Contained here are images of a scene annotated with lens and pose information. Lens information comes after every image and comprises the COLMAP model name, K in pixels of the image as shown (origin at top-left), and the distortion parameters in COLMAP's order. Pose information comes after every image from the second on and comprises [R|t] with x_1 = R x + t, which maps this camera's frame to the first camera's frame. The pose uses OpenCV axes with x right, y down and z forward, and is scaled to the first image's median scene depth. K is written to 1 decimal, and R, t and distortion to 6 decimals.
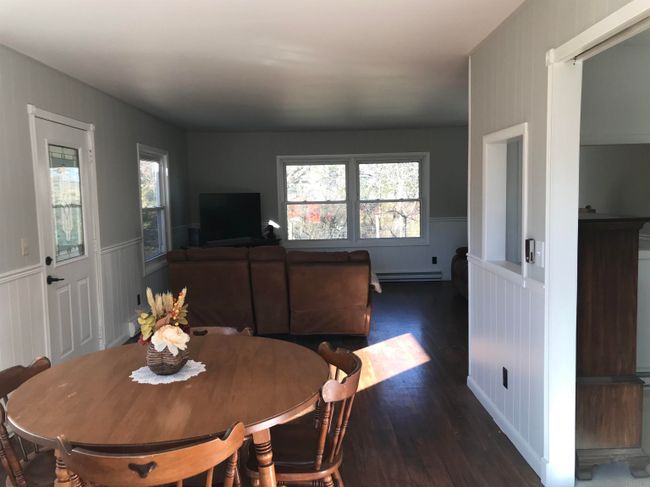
lens RADIAL K [[527.1, 0, 328.1], [0, 527.1, 245.8], [0, 0, 1]] dist [0.044990, -0.028934]
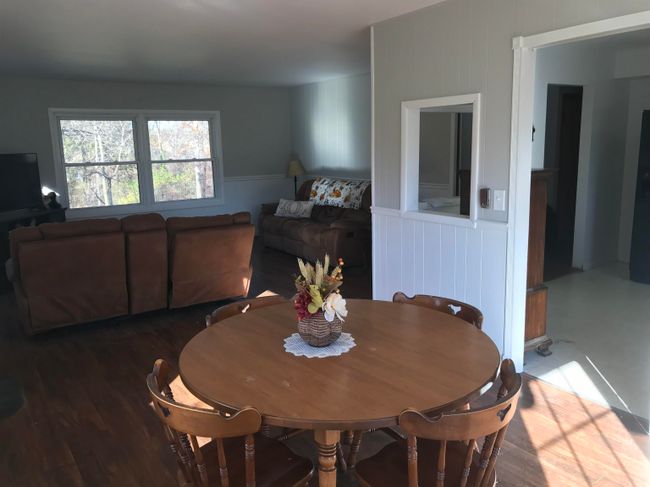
lens RADIAL K [[527.1, 0, 325.9], [0, 527.1, 238.3], [0, 0, 1]] dist [0.044990, -0.028934]
pose [[0.835489, -0.096270, 0.541009, -0.204775], [0.062717, 0.994807, 0.080165, -0.006791], [-0.545917, -0.033047, 0.837187, 0.053188]]
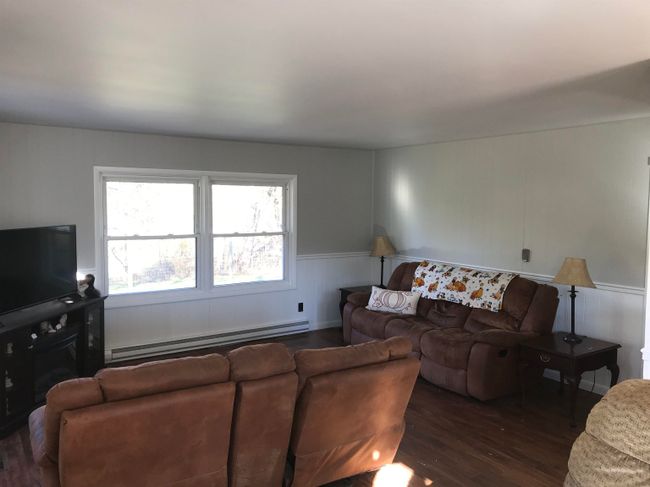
lens RADIAL K [[527.1, 0, 327.5], [0, 527.1, 244.0], [0, 0, 1]] dist [0.044990, -0.028934]
pose [[0.842154, -0.014792, 0.539034, -0.206632], [0.029891, 0.999367, -0.019276, -0.054852], [-0.538408, 0.032345, 0.842063, 0.304184]]
